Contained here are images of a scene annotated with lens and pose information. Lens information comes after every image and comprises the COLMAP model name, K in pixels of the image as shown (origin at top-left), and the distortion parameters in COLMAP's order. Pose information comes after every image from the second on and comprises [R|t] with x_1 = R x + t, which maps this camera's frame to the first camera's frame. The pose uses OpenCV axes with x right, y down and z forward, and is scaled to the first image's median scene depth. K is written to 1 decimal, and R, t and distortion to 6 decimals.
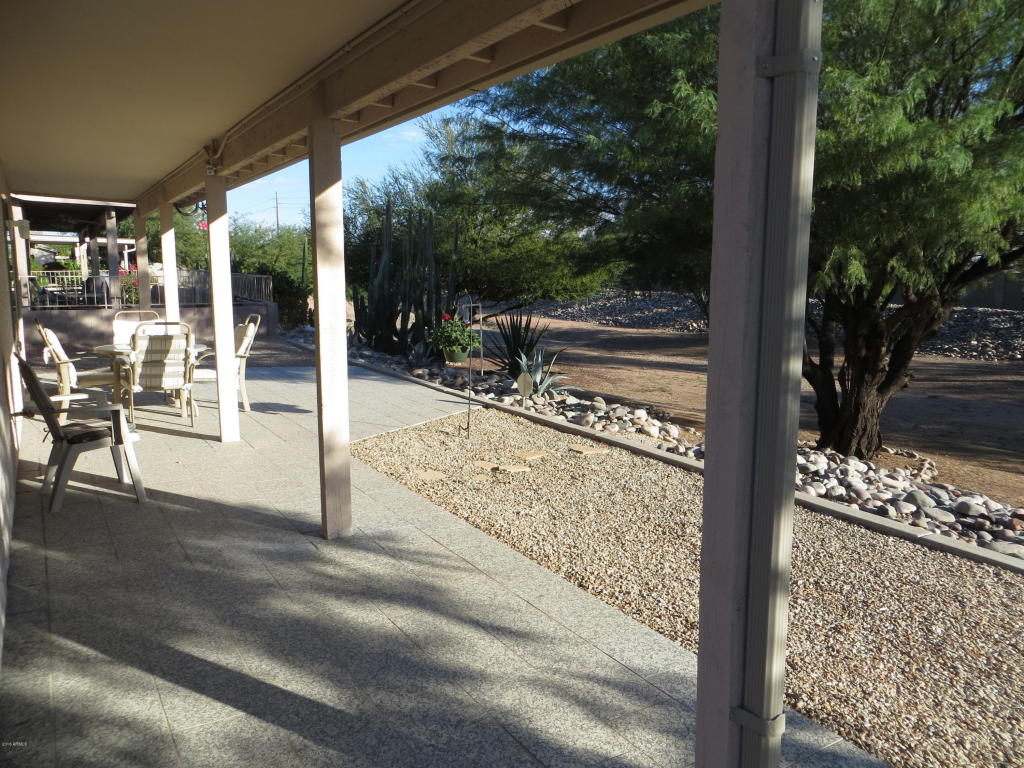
lens RADIAL K [[812.6, 0, 512.0], [0, 812.6, 384.0], [0, 0, 1]] dist [-0.096227, -0.001207]
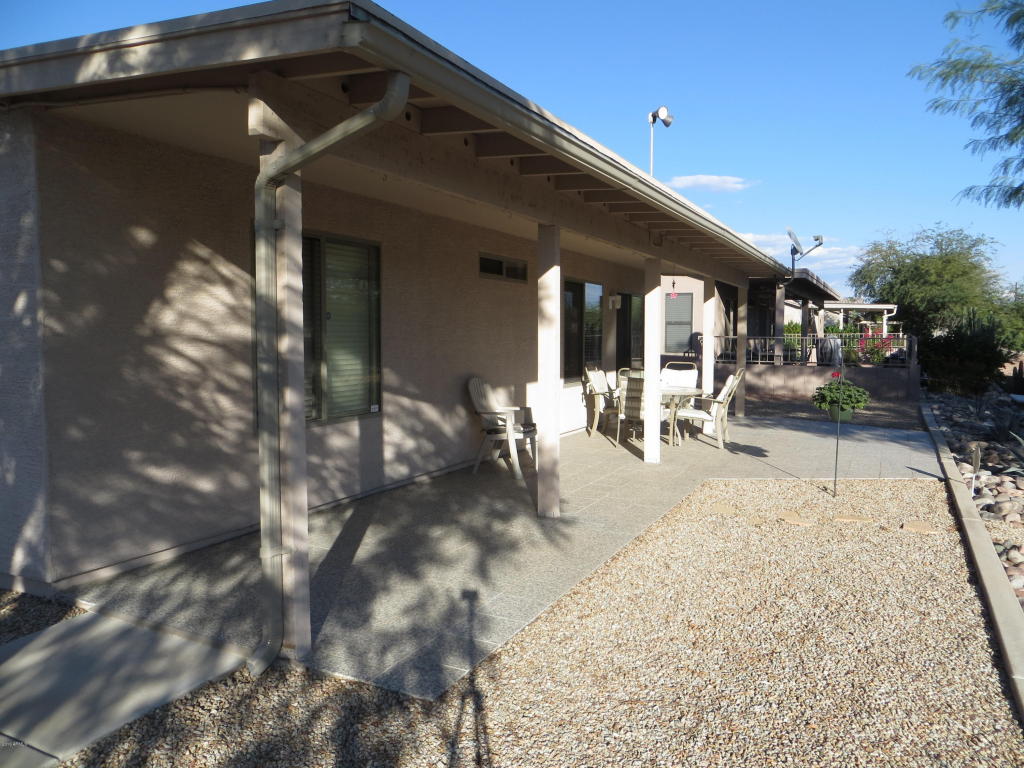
lens RADIAL K [[812.6, 0, 512.0], [0, 812.6, 384.0], [0, 0, 1]] dist [-0.096227, -0.001207]
pose [[0.505222, 0.056695, -0.861125, 1.034784], [-0.126393, 0.991941, -0.008847, -0.021422], [0.853684, 0.113310, 0.508316, 0.212008]]
